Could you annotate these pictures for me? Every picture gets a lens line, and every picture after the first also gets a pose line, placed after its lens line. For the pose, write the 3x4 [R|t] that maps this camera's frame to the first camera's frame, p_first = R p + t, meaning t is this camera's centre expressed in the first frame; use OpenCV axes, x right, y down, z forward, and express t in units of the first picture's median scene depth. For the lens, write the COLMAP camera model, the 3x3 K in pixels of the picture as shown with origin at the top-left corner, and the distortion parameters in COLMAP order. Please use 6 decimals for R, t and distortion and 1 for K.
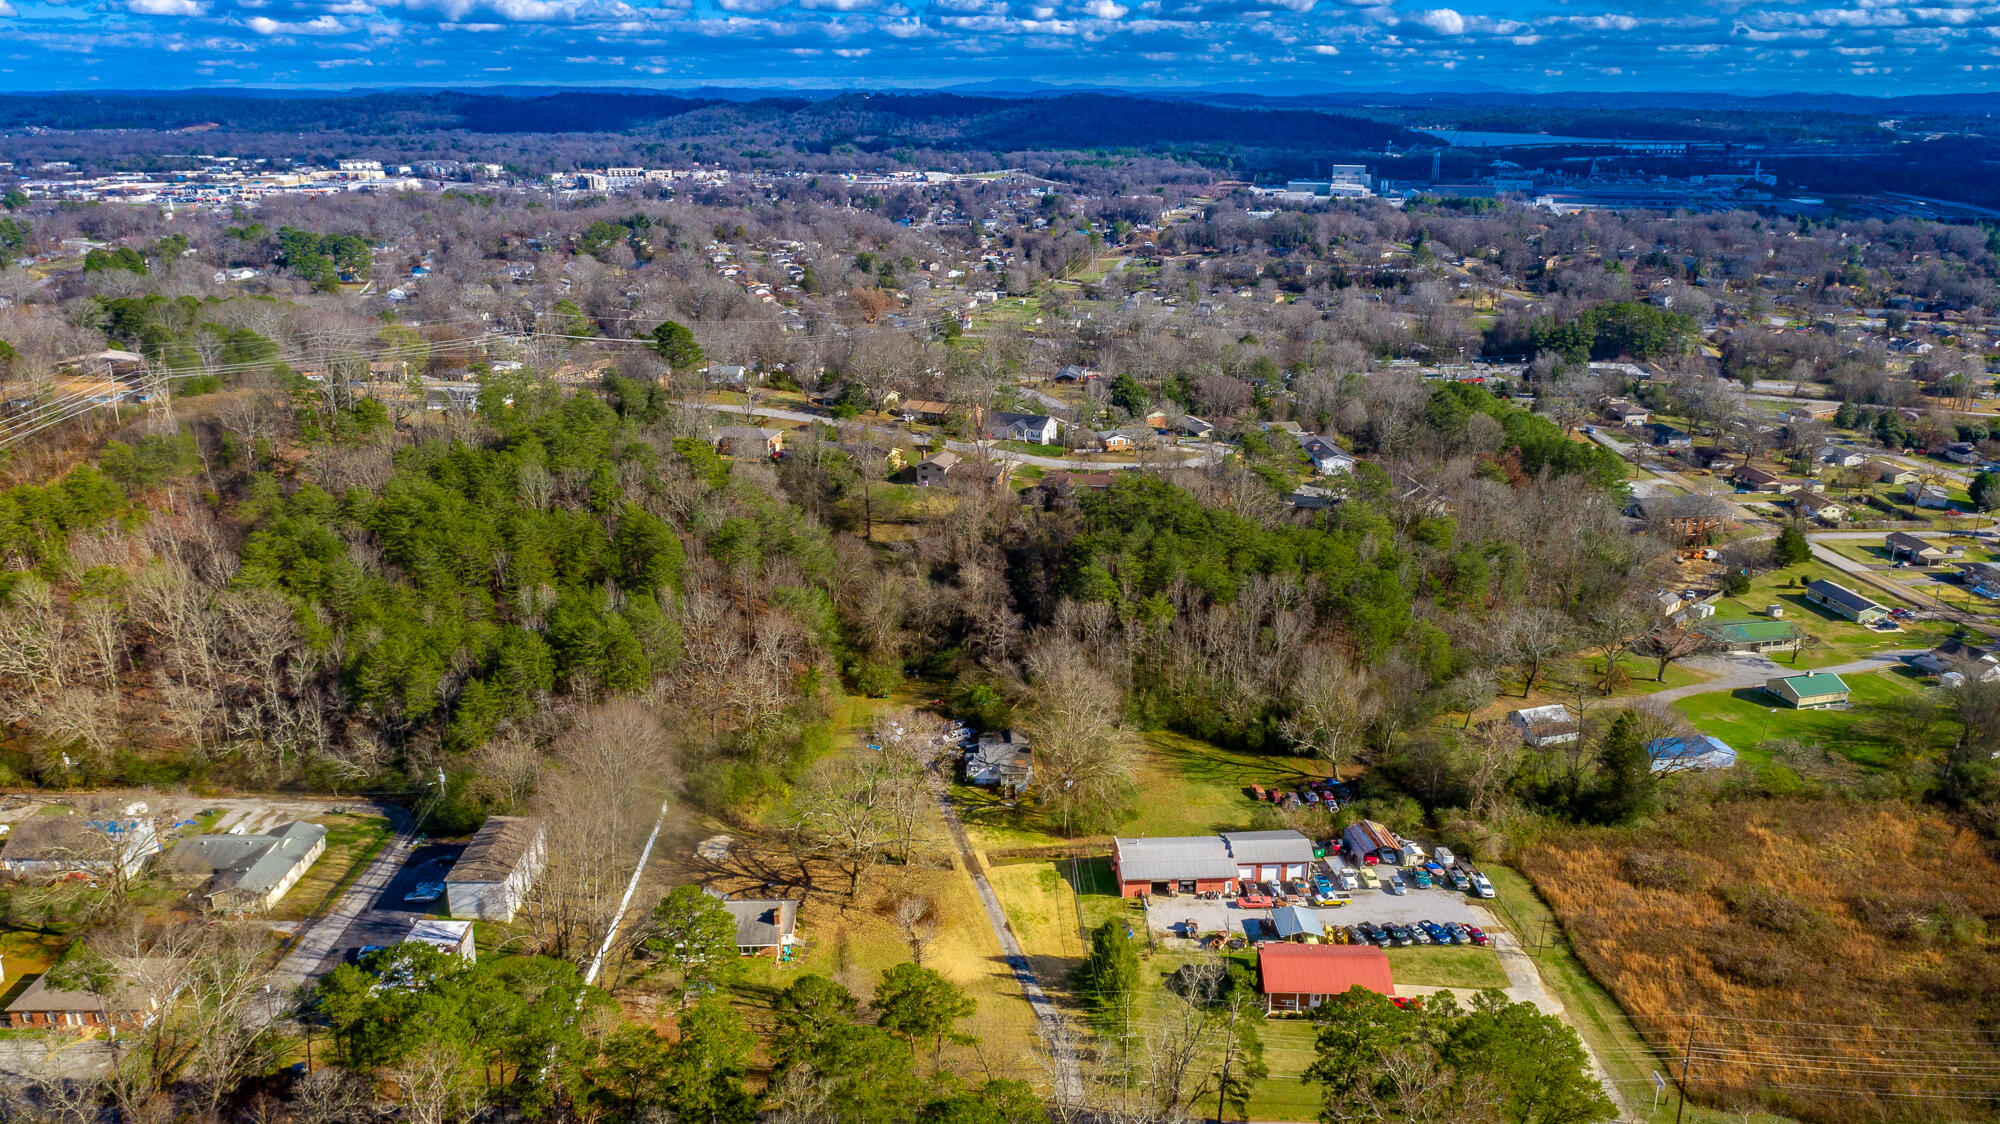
lens RADIAL K [[1455.8, 0, 966.2], [0, 1455.8, 571.2], [0, 0, 1]] dist [-0.013432, 0.013118]
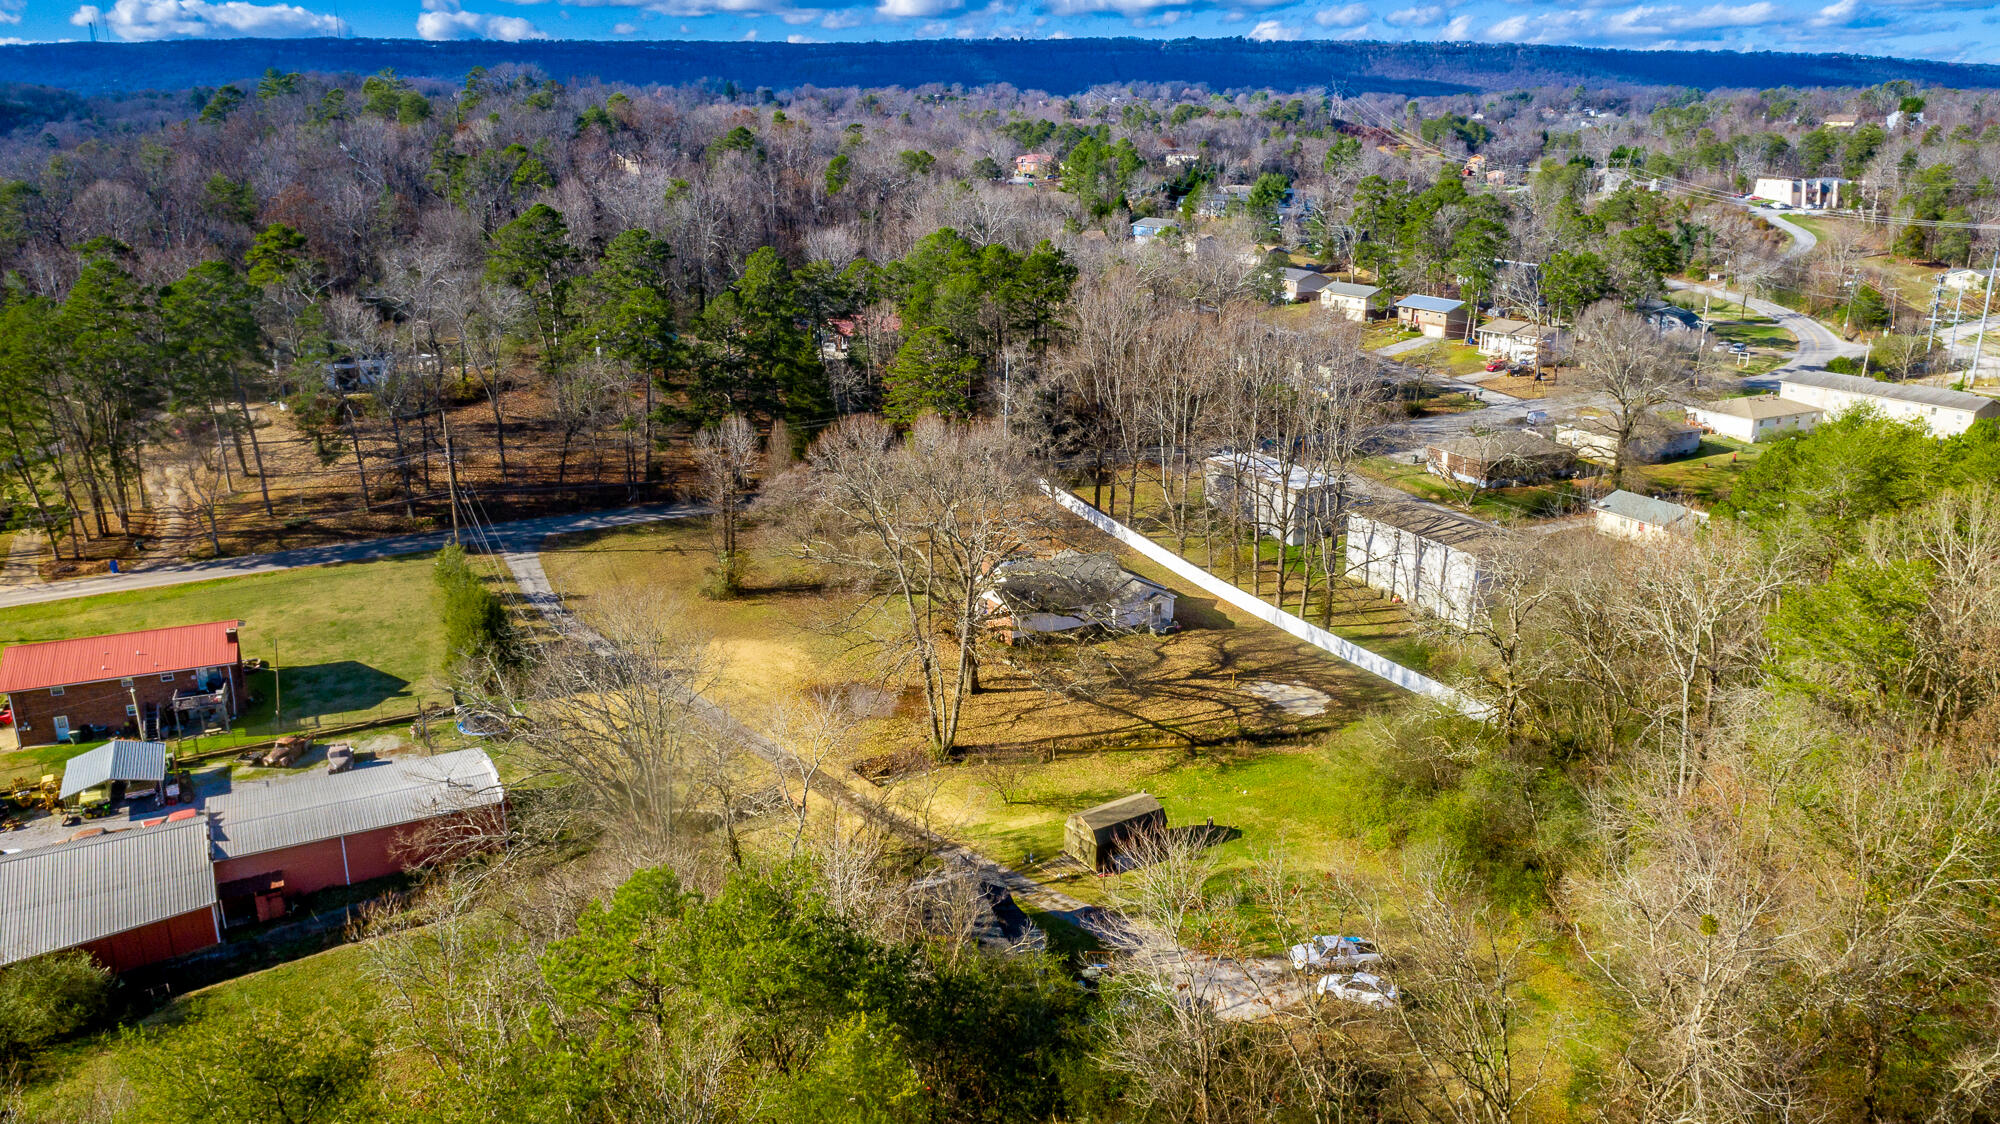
lens RADIAL K [[1464.8, 0, 1021.9], [0, 1464.8, 552.1], [0, 0, 1]] dist [-0.004365, 0.010447]
pose [[-0.886703, 0.133344, -0.442693, 0.120329], [-0.139737, 0.835433, 0.531531, -0.101958], [0.440717, 0.533171, -0.722148, 1.084034]]
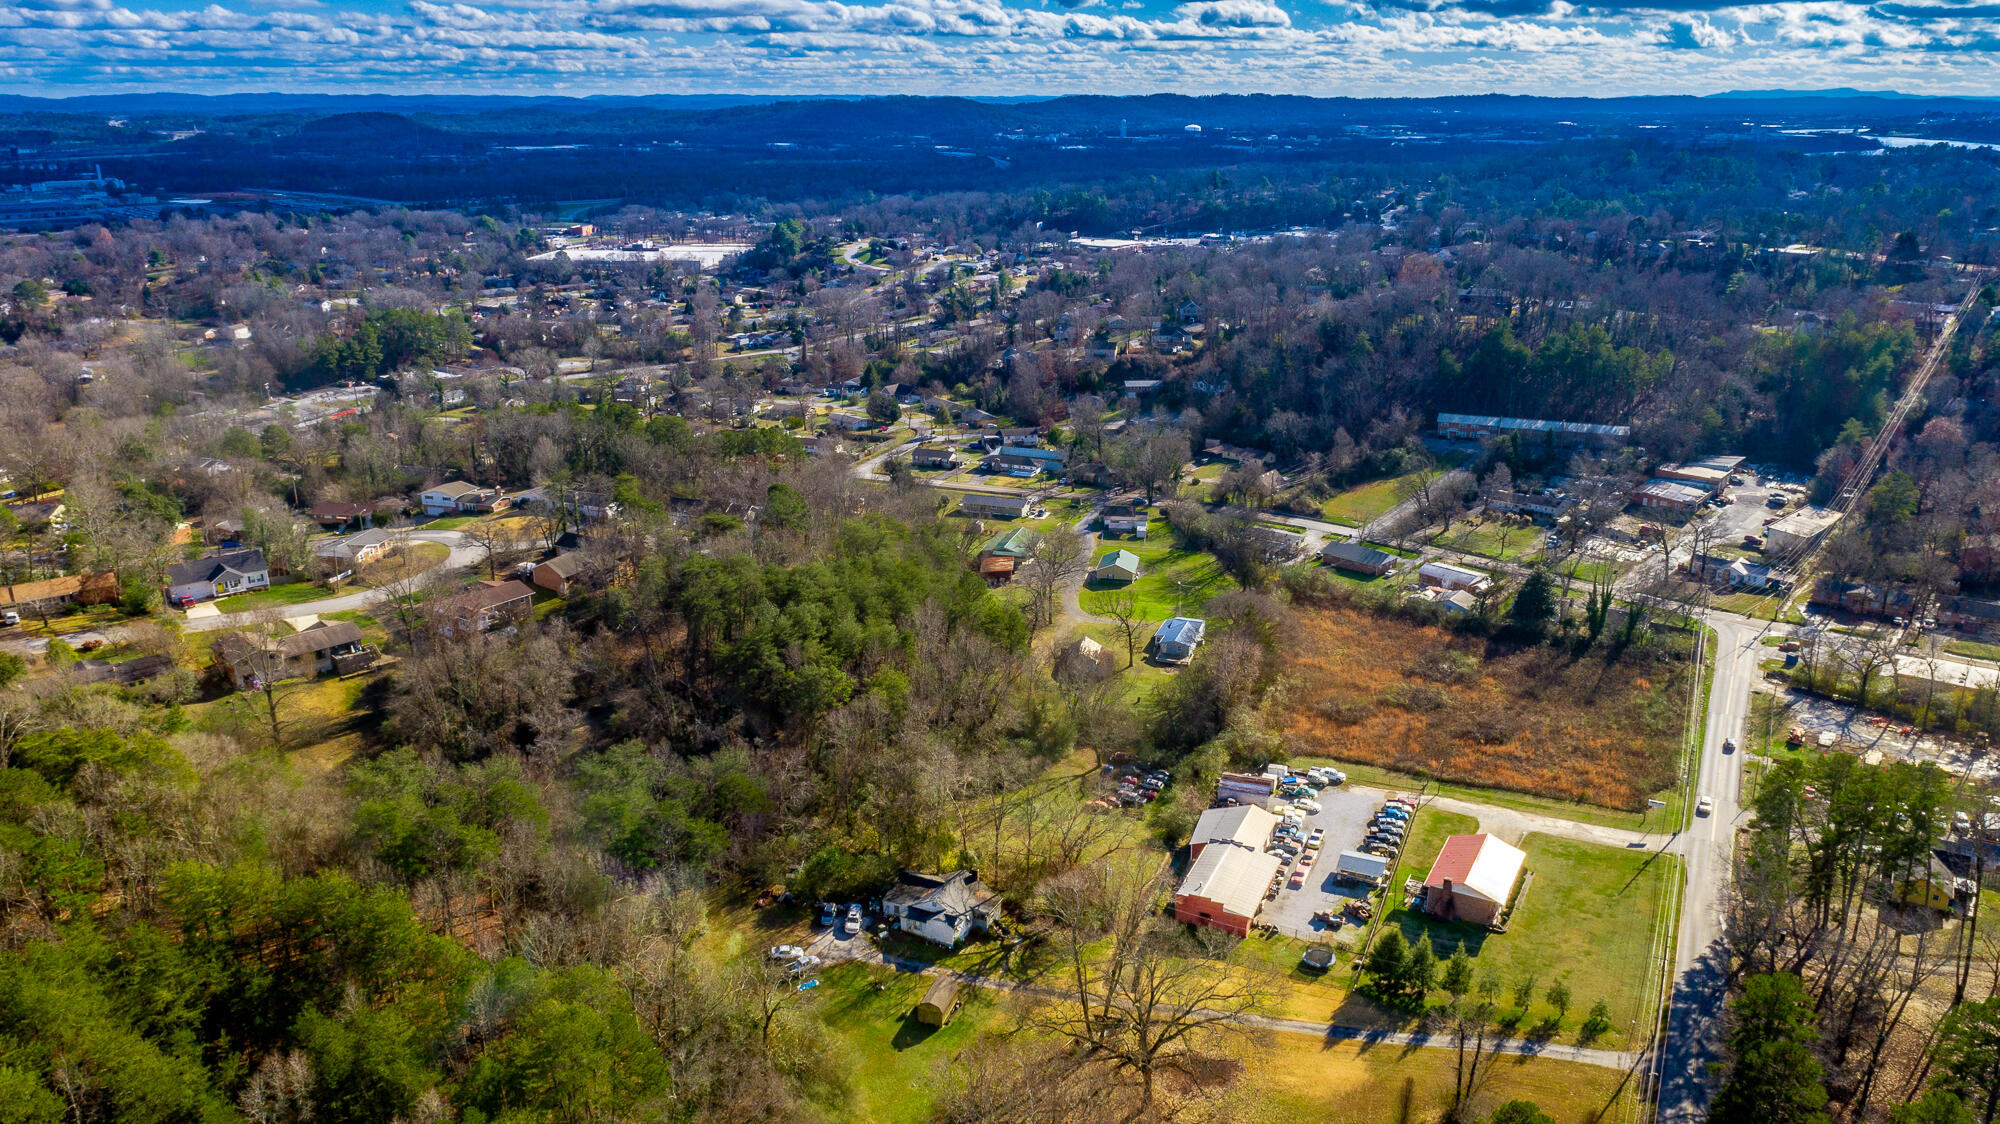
lens RADIAL K [[1455.8, 0, 994.2], [0, 1455.8, 548.8], [0, 0, 1]] dist [-0.013432, 0.013118]
pose [[0.439560, -0.269694, 0.856769, -0.548764], [0.282105, 0.947044, 0.153378, -0.160014], [-0.852763, 0.174280, 0.492364, 0.490242]]
